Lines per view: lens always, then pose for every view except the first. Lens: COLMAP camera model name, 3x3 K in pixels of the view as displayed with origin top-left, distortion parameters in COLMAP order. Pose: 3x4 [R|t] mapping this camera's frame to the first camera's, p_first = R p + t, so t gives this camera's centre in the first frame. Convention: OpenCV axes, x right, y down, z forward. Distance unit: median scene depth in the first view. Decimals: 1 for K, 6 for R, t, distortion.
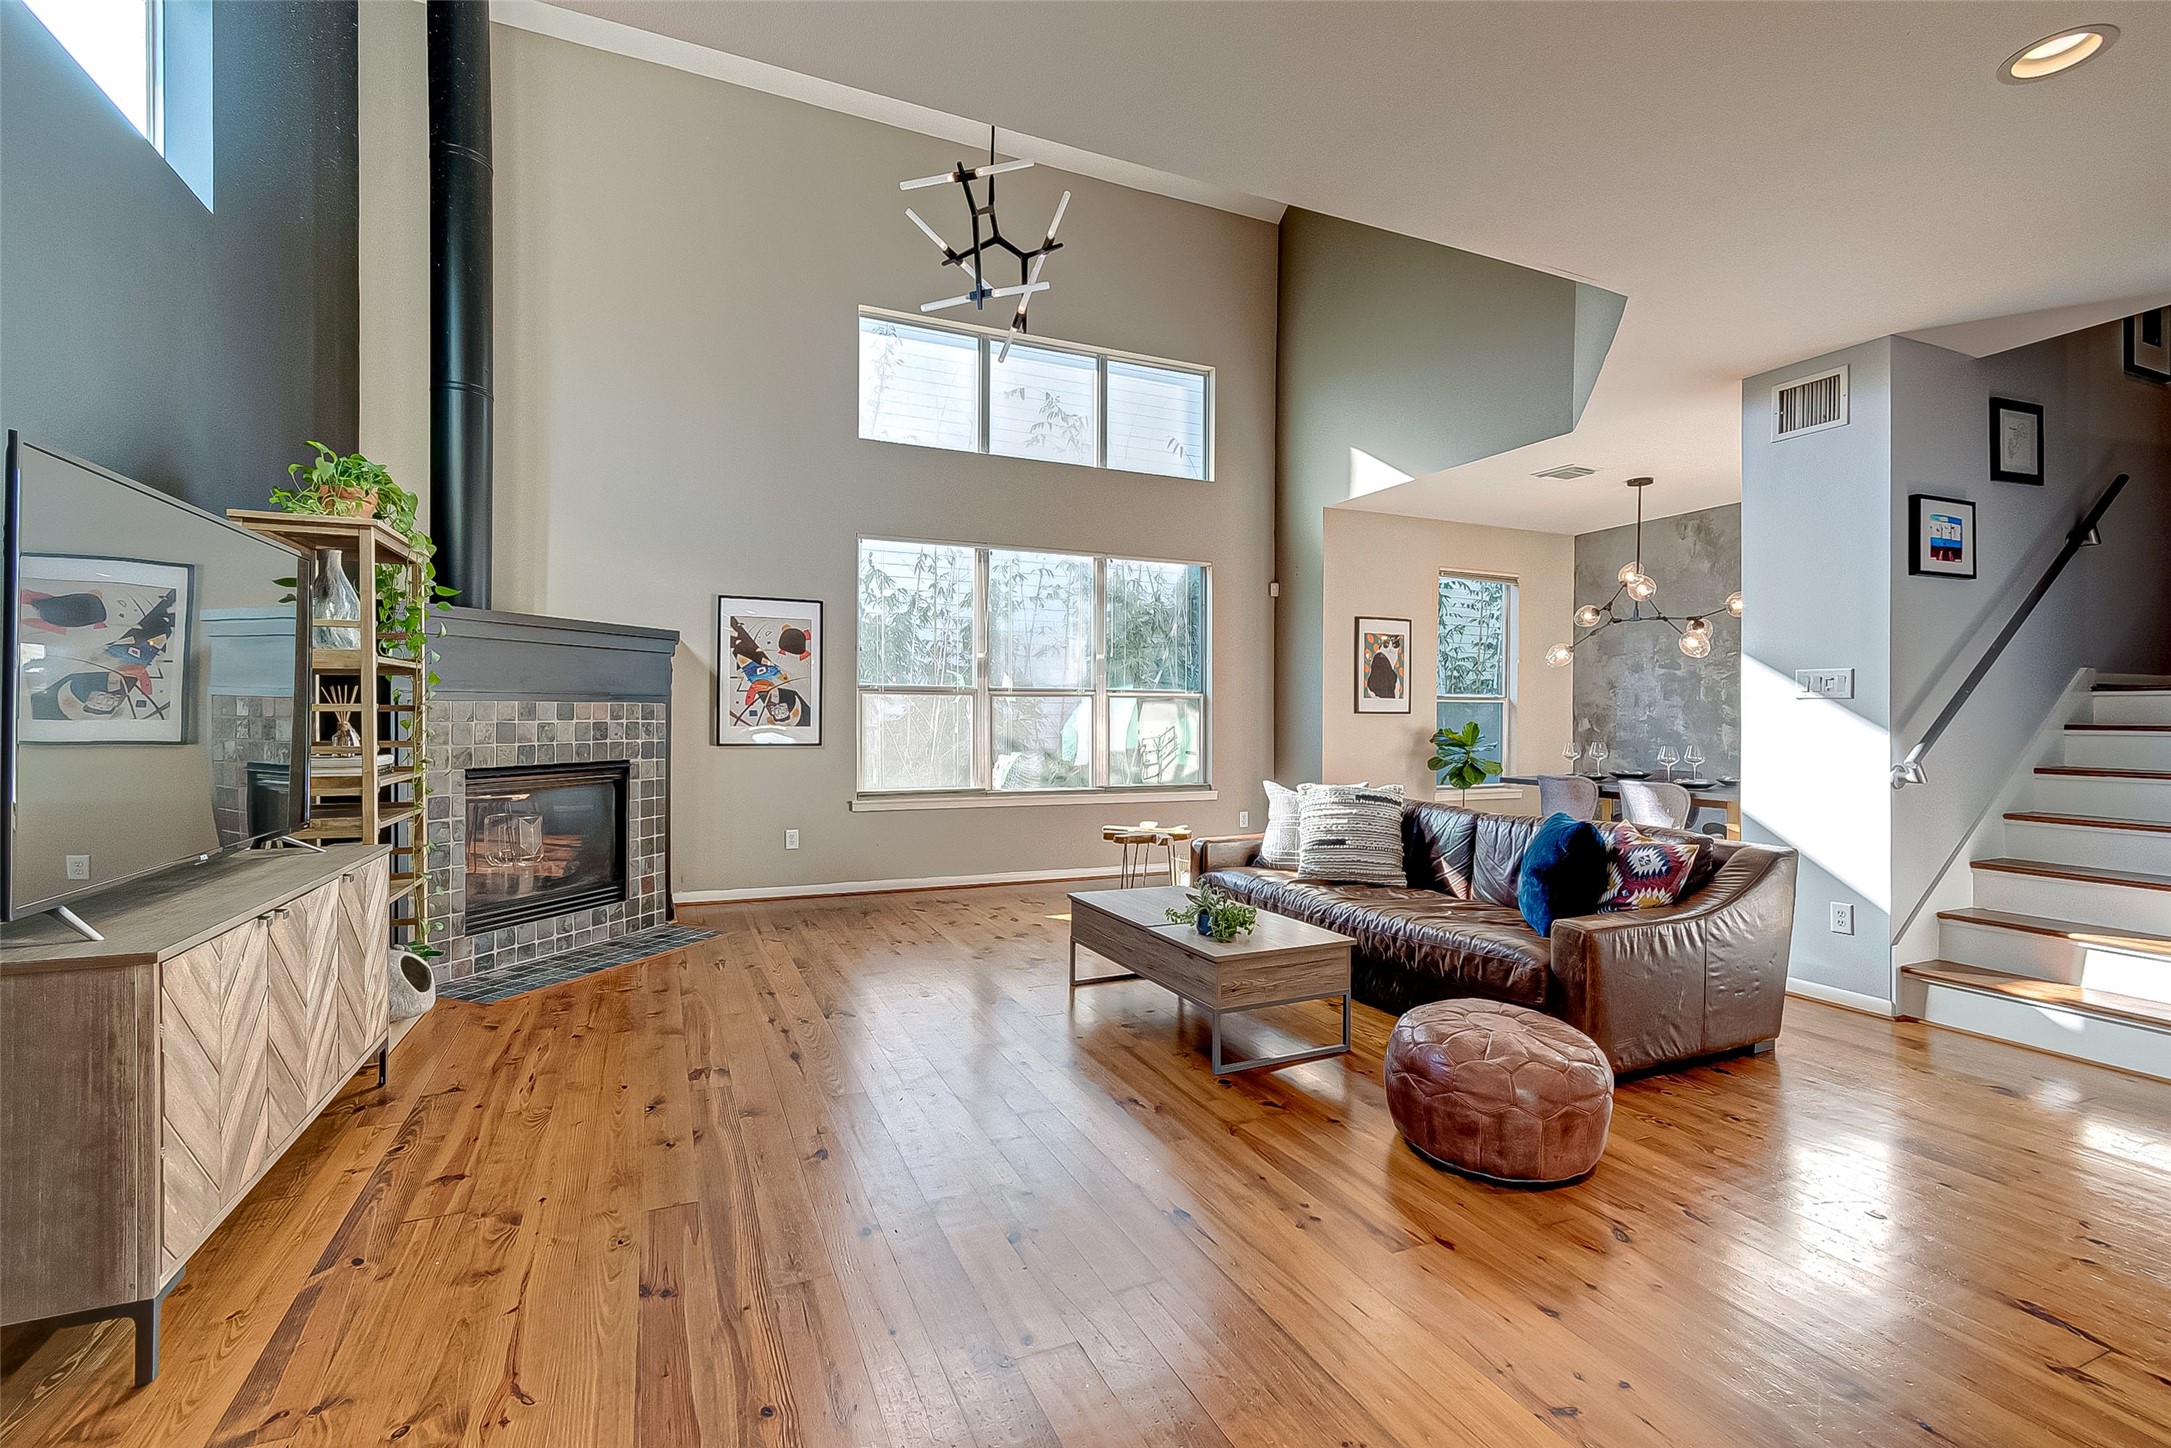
lens RADIAL K [[982.3, 0, 1093.4], [0, 982.3, 716.9], [0, 0, 1]] dist [0.003095, 0.000205]
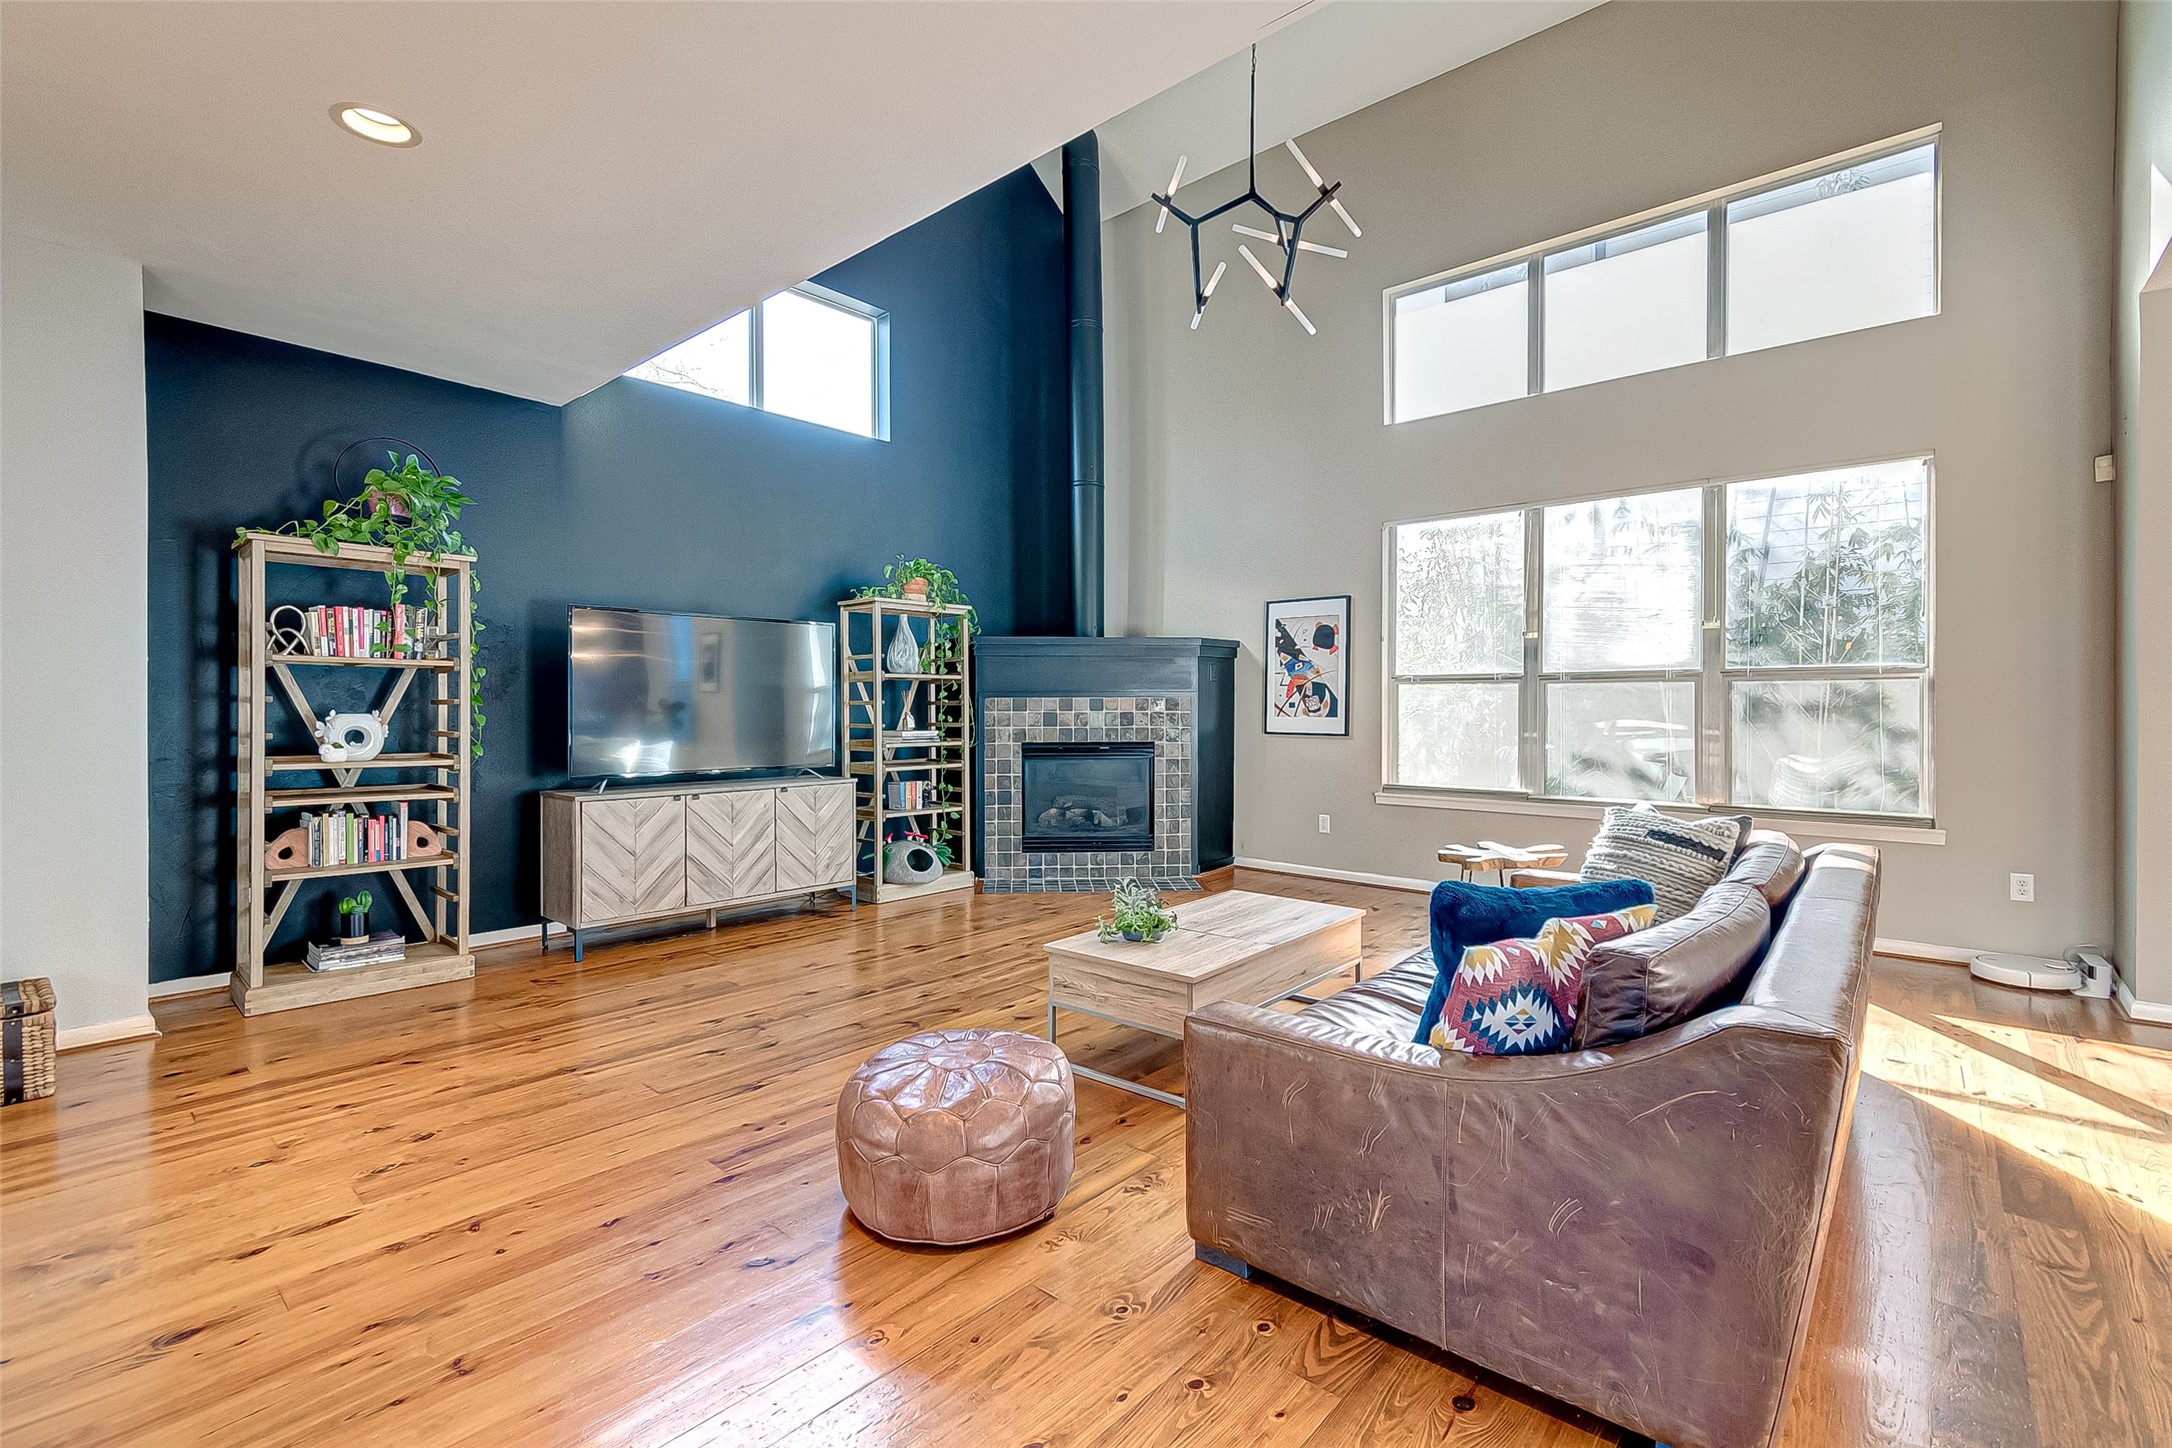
lens RADIAL K [[982.8, 0, 1076.8], [0, 982.8, 714.9], [0, 0, 1]] dist [0.003095, 0.000205]
pose [[0.402762, 0.004488, -0.915294, 0.563681], [0.000409, 0.999987, 0.005084, 0.001657], [0.915305, -0.002422, 0.402755, 0.334495]]
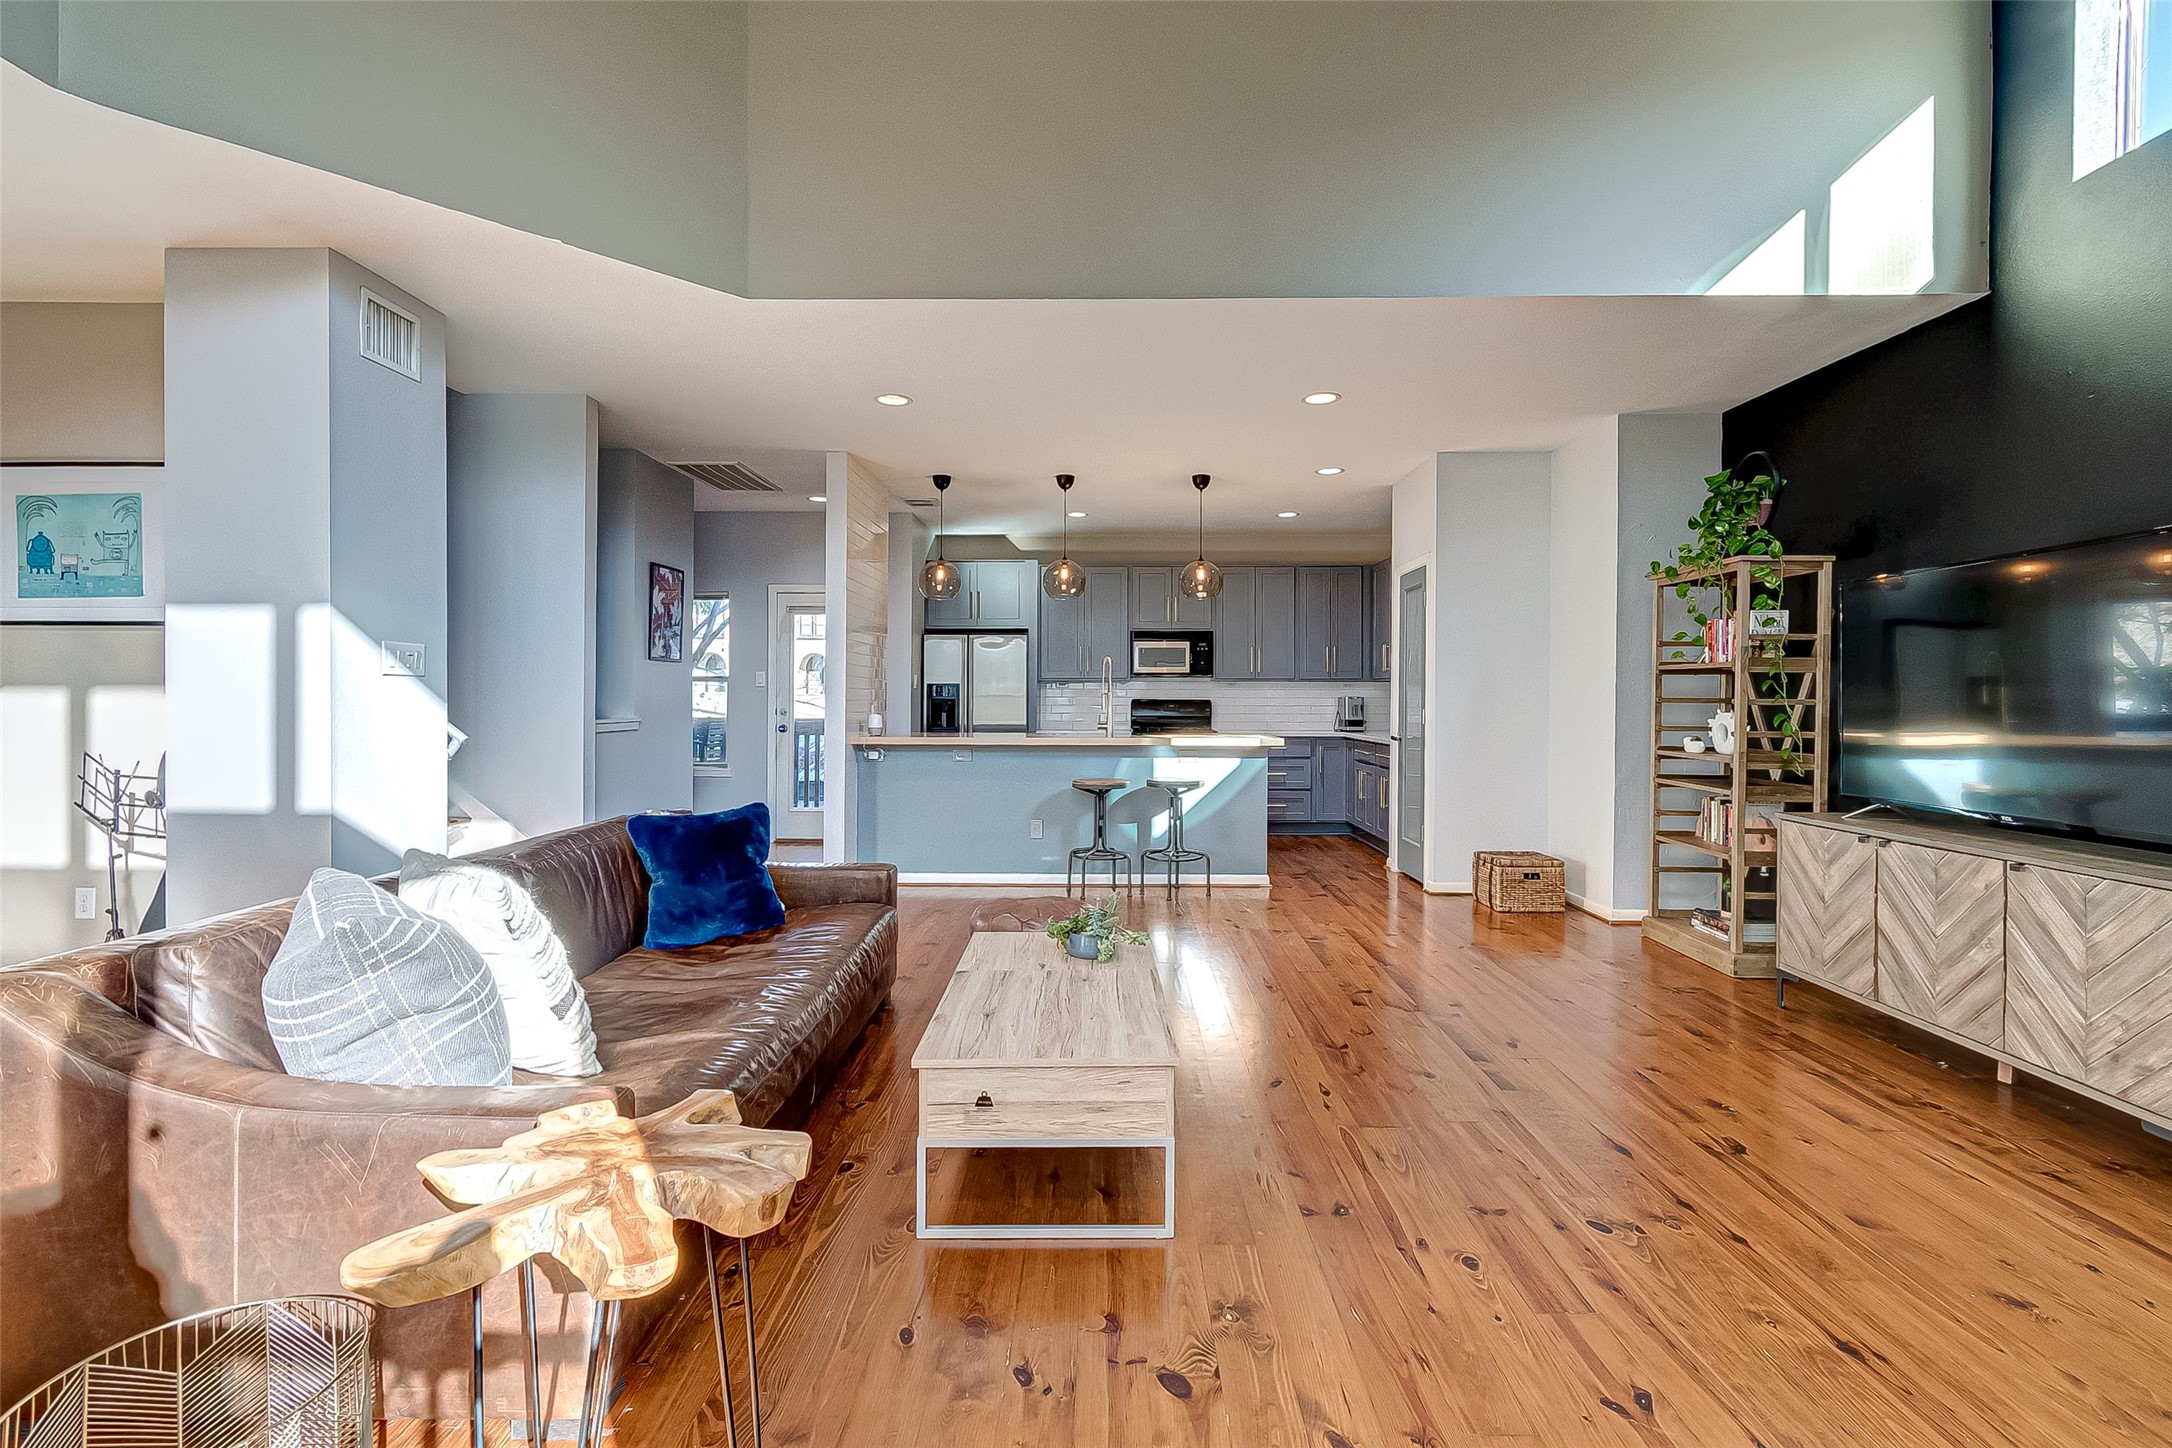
lens RADIAL K [[982.8, 0, 1110.1], [0, 982.8, 697.3], [0, 0, 1]] dist [0.003095, 0.000205]
pose [[-0.907030, -0.007335, 0.421003, -0.144945], [-0.007525, 0.999971, 0.001211, -0.004328], [-0.421000, -0.002070, -0.907058, 1.045314]]
